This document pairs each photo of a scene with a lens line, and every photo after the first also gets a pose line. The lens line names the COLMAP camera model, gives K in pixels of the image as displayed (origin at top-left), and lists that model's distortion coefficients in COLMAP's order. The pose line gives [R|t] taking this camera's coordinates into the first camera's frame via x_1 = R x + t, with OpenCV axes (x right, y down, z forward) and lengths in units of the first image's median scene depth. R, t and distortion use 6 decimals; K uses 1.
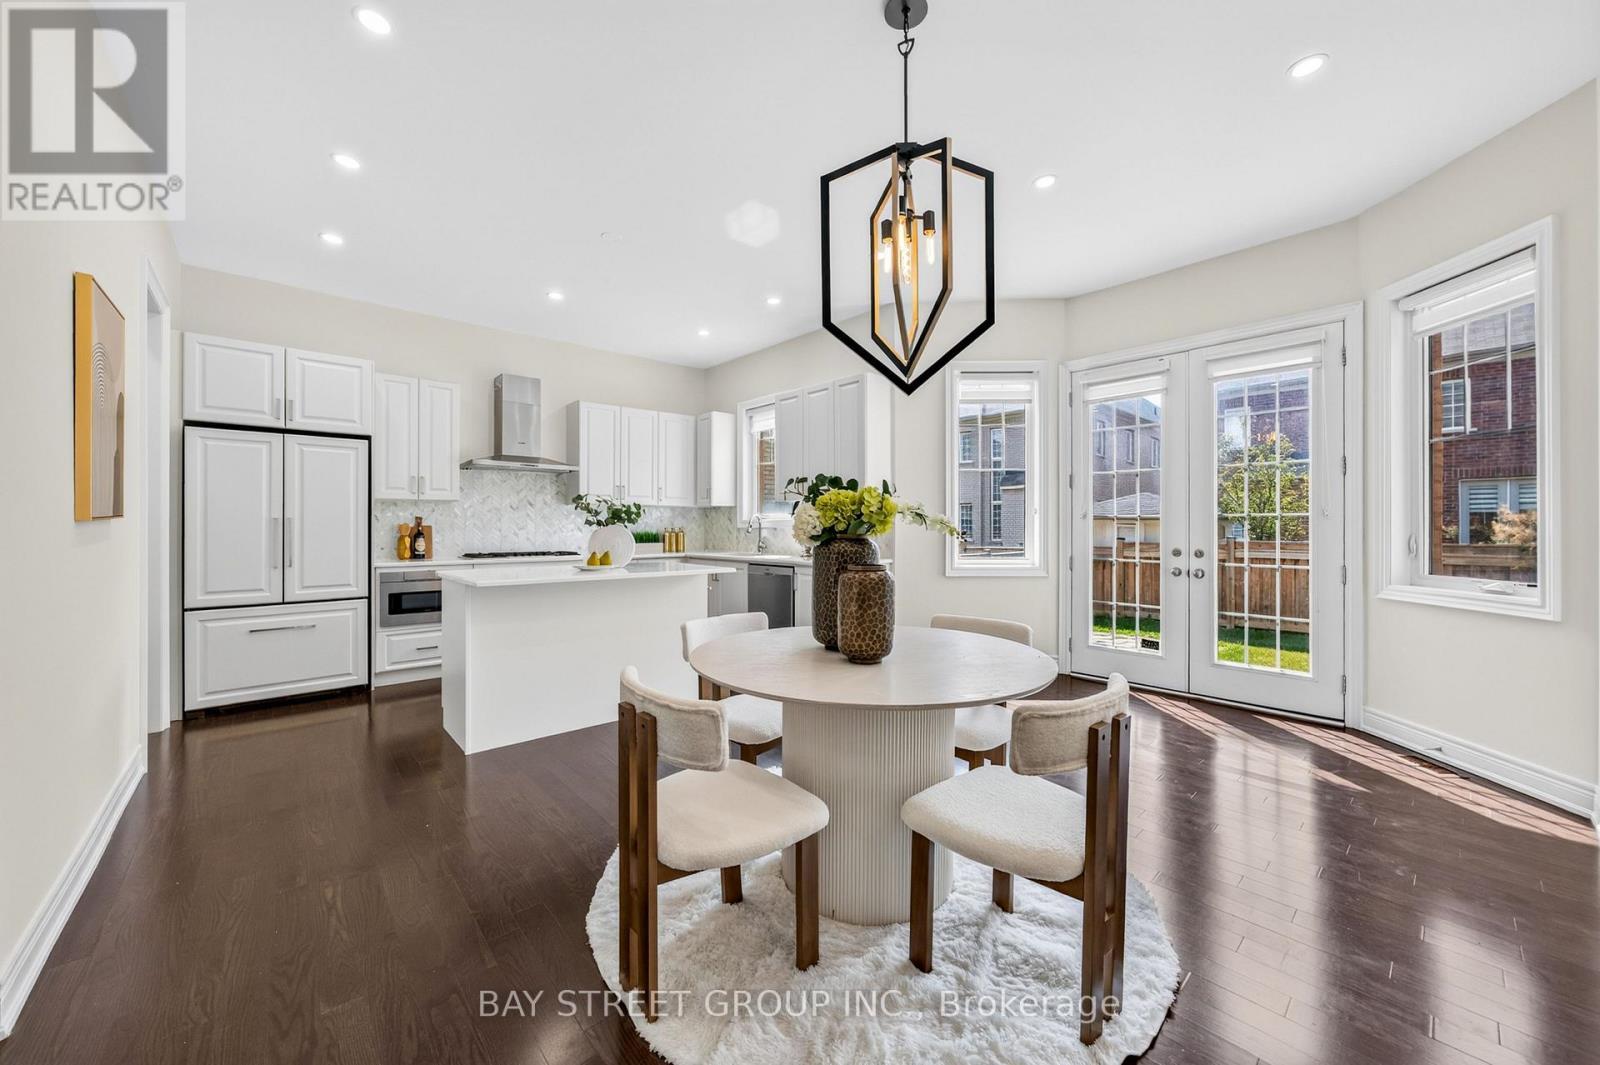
lens RADIAL K [[619.4, 0, 808.0], [0, 619.4, 525.5], [0, 0, 1]] dist [0.007167, 0.000079]
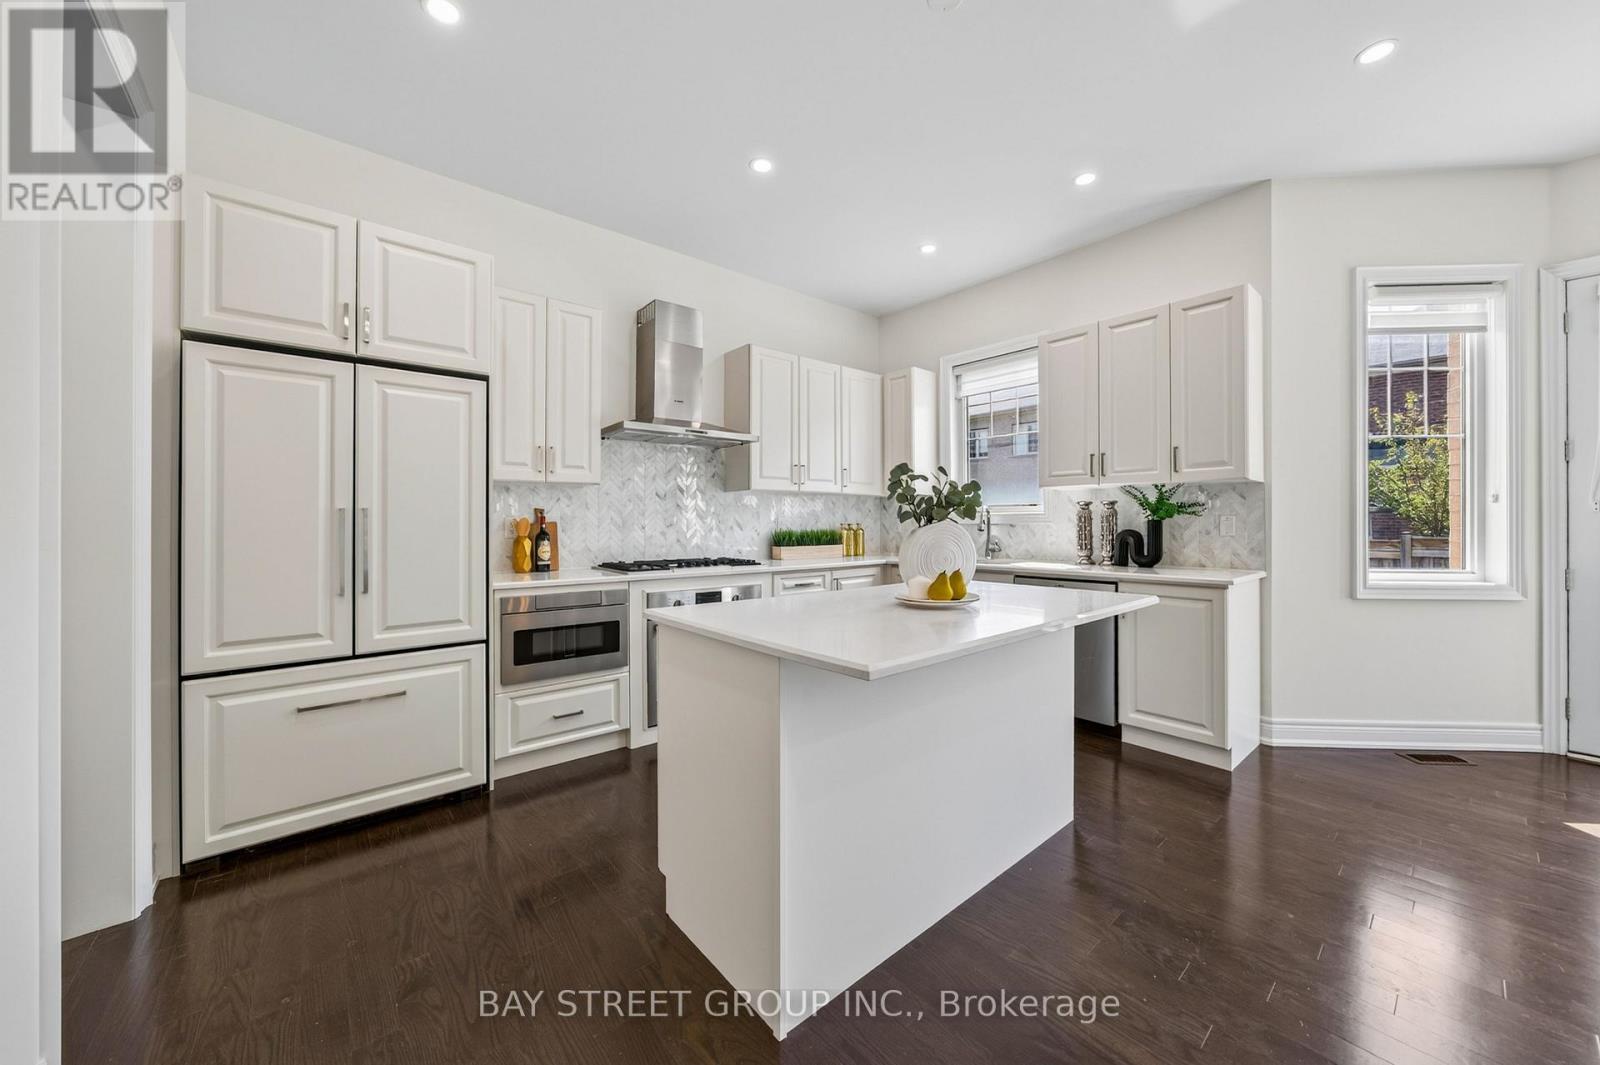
lens RADIAL K [[596.7, 0, 808.4], [0, 596.7, 518.3], [0, 0, 1]] dist [-0.006125, 0.001869]
pose [[0.999952, -0.000788, -0.009749, -0.372345], [0.000766, 0.999997, -0.002303, -0.001891], [0.009751, 0.002295, 0.999950, 0.405070]]
